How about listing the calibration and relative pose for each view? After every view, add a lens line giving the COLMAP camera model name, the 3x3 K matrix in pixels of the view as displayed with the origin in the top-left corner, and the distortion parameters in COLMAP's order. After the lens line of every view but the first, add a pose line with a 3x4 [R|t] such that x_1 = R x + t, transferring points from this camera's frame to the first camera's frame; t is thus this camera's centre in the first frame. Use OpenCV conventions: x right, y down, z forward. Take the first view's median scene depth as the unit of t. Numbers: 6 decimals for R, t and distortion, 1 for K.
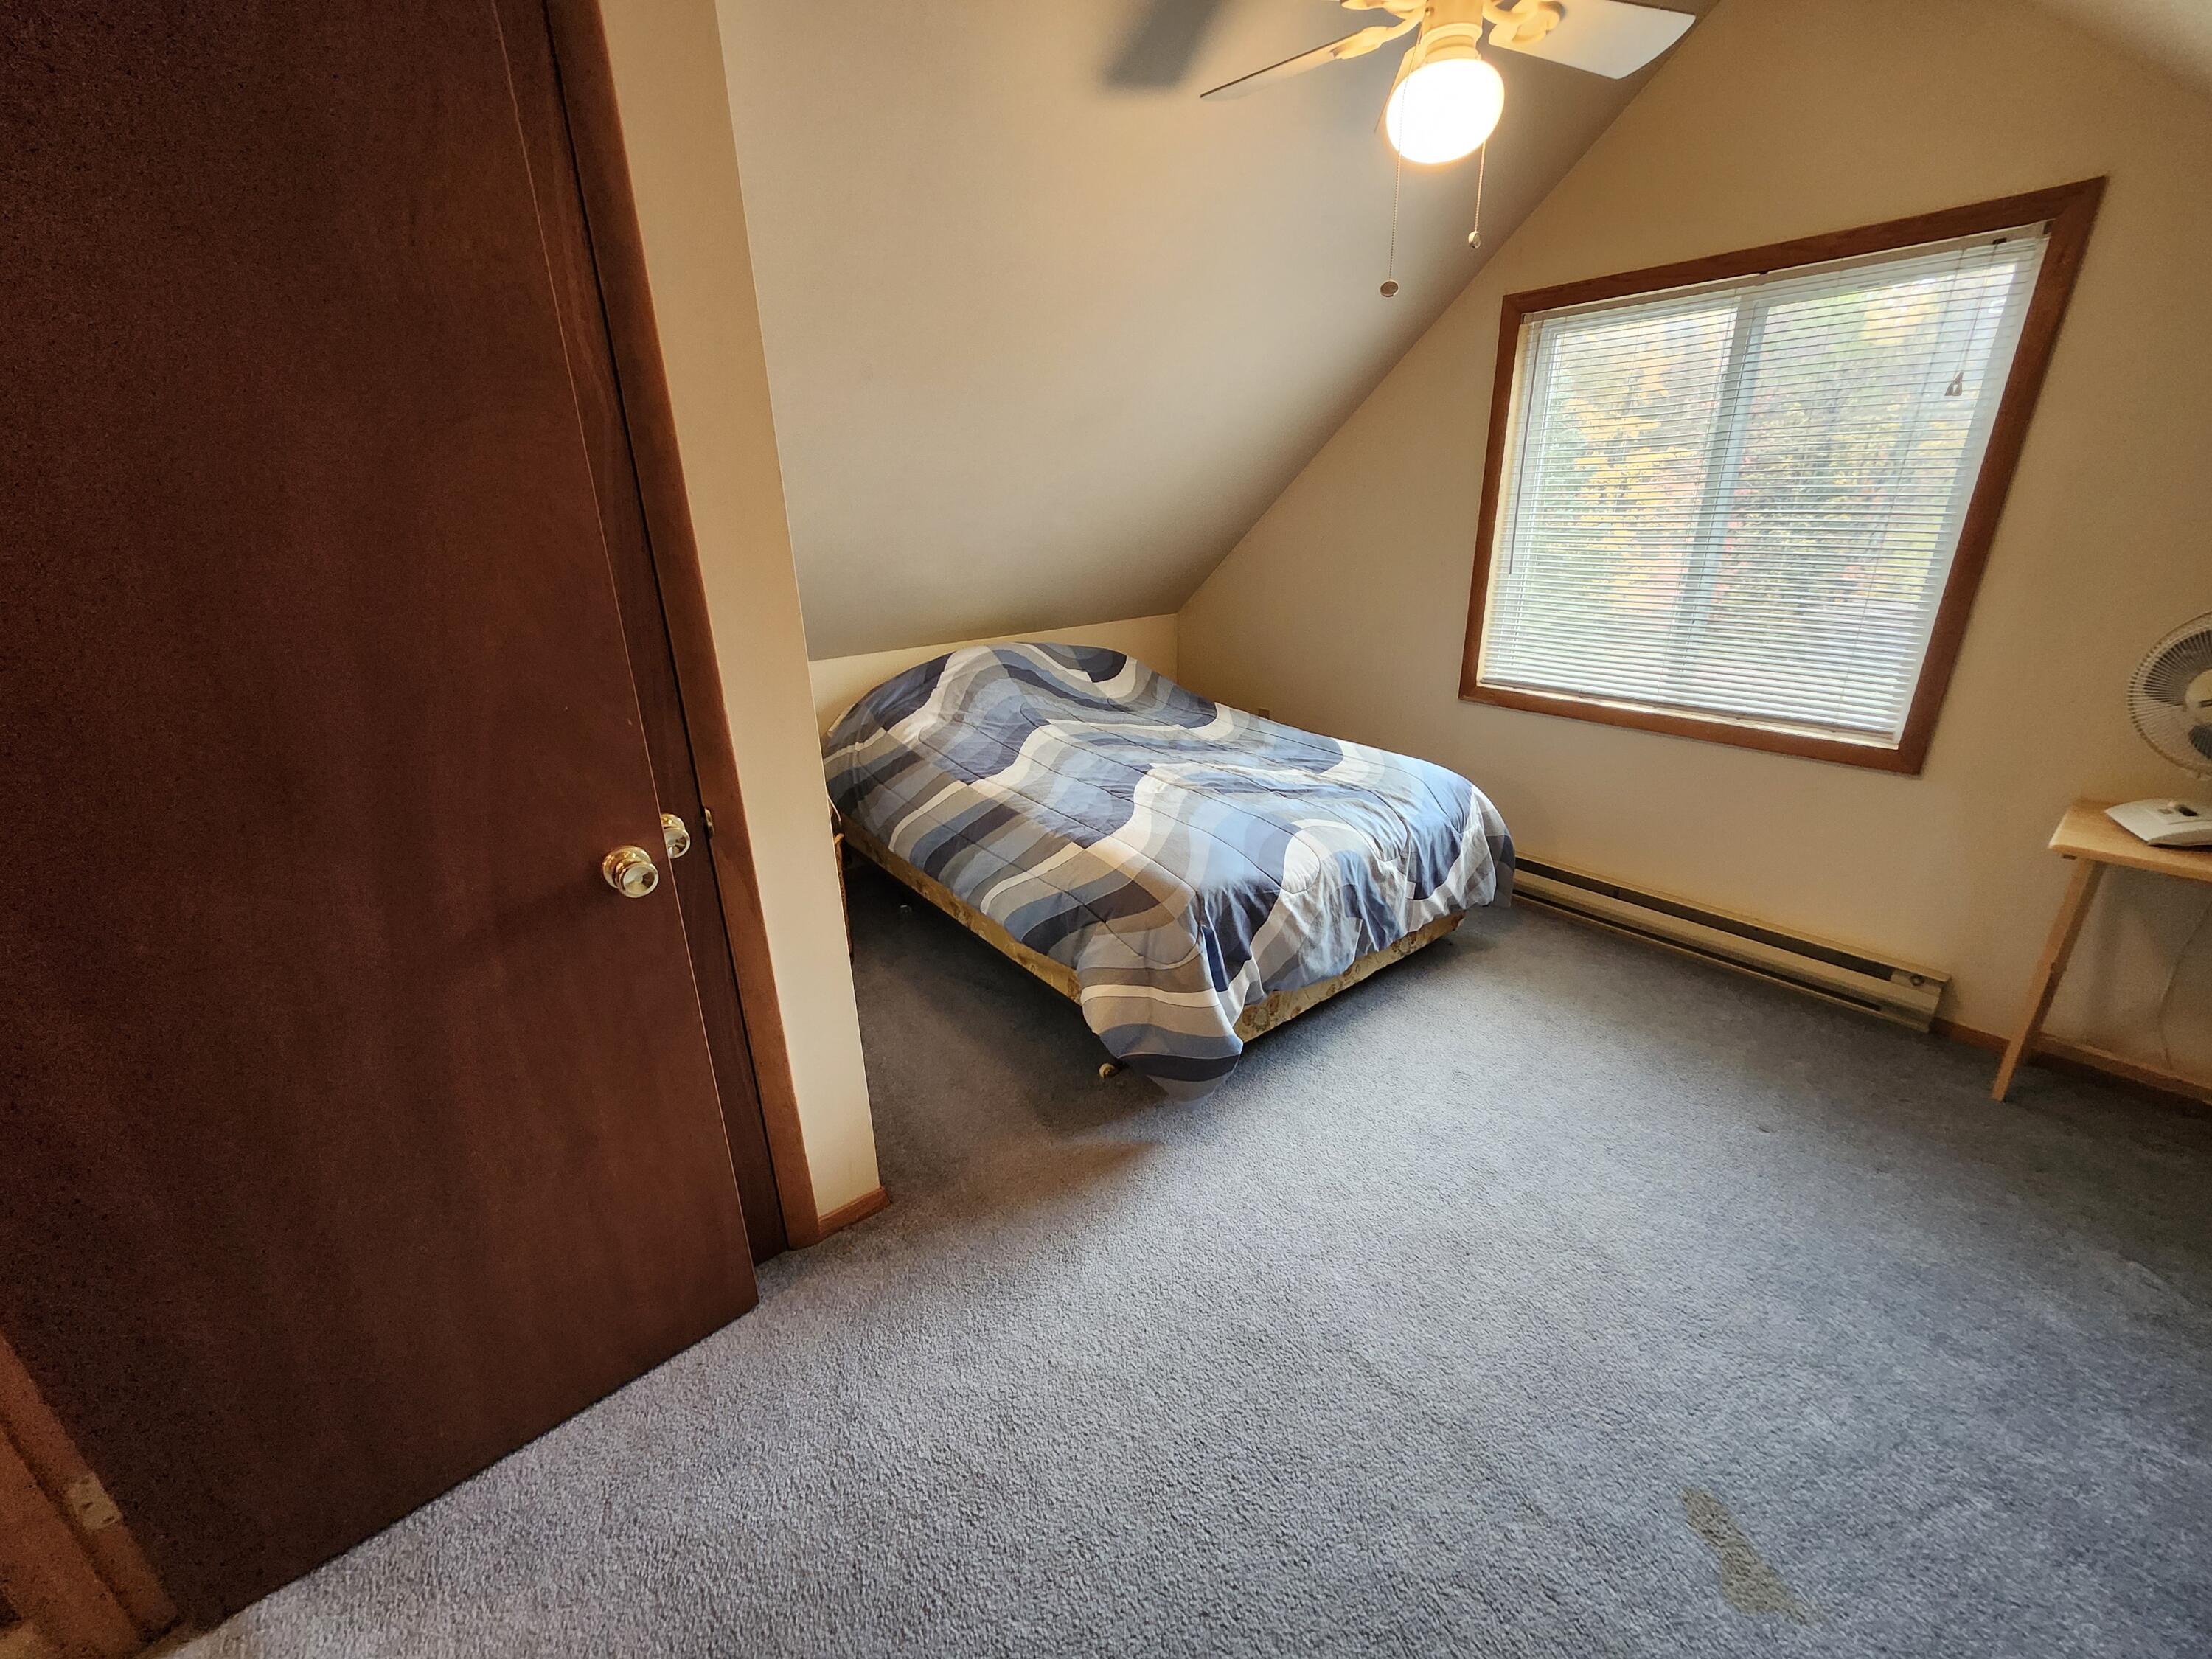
lens RADIAL K [[903.5, 0, 1105.0], [0, 903.5, 820.7], [0, 0, 1]] dist [0.024916, 0.000425]
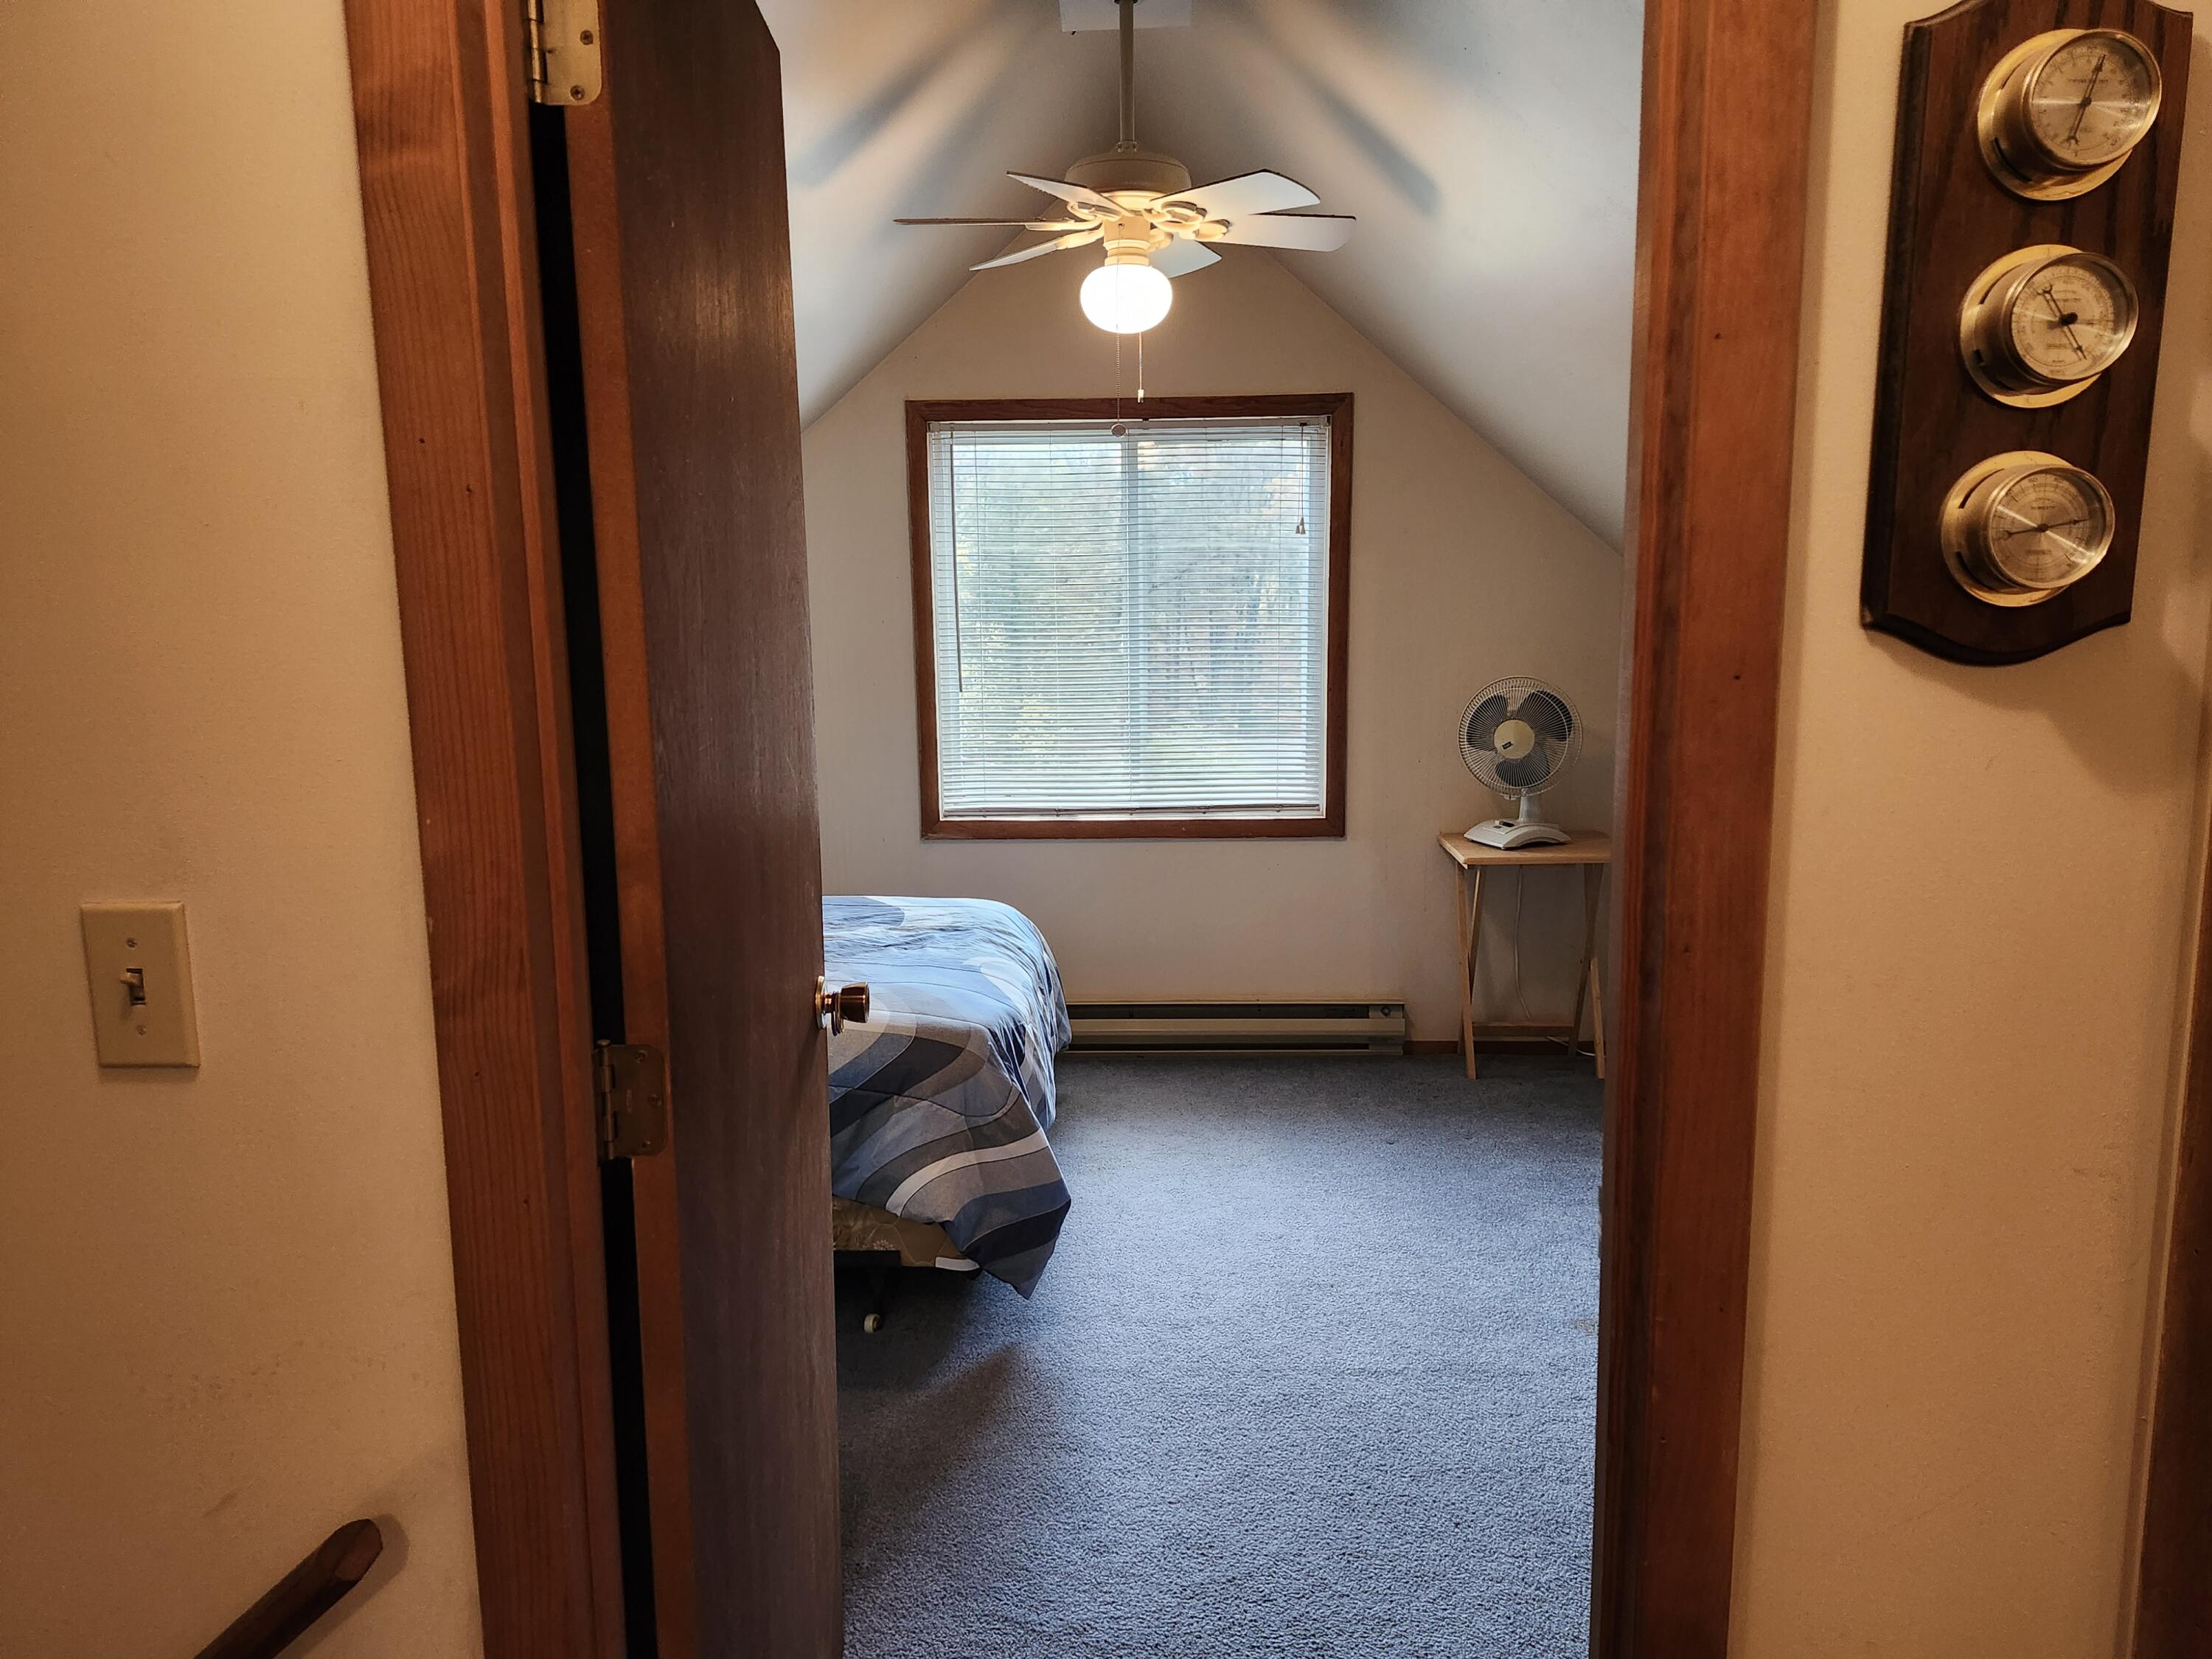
lens RADIAL K [[1587.4, 0, 1107.9], [0, 1587.4, 839.7], [0, 0, 1]] dist [0.250977, -0.214446]
pose [[0.659113, -0.105612, 0.744591, -0.895507], [0.256848, 0.962169, -0.090889, 0.067443], [-0.706823, 0.251153, 0.661304, -0.143473]]
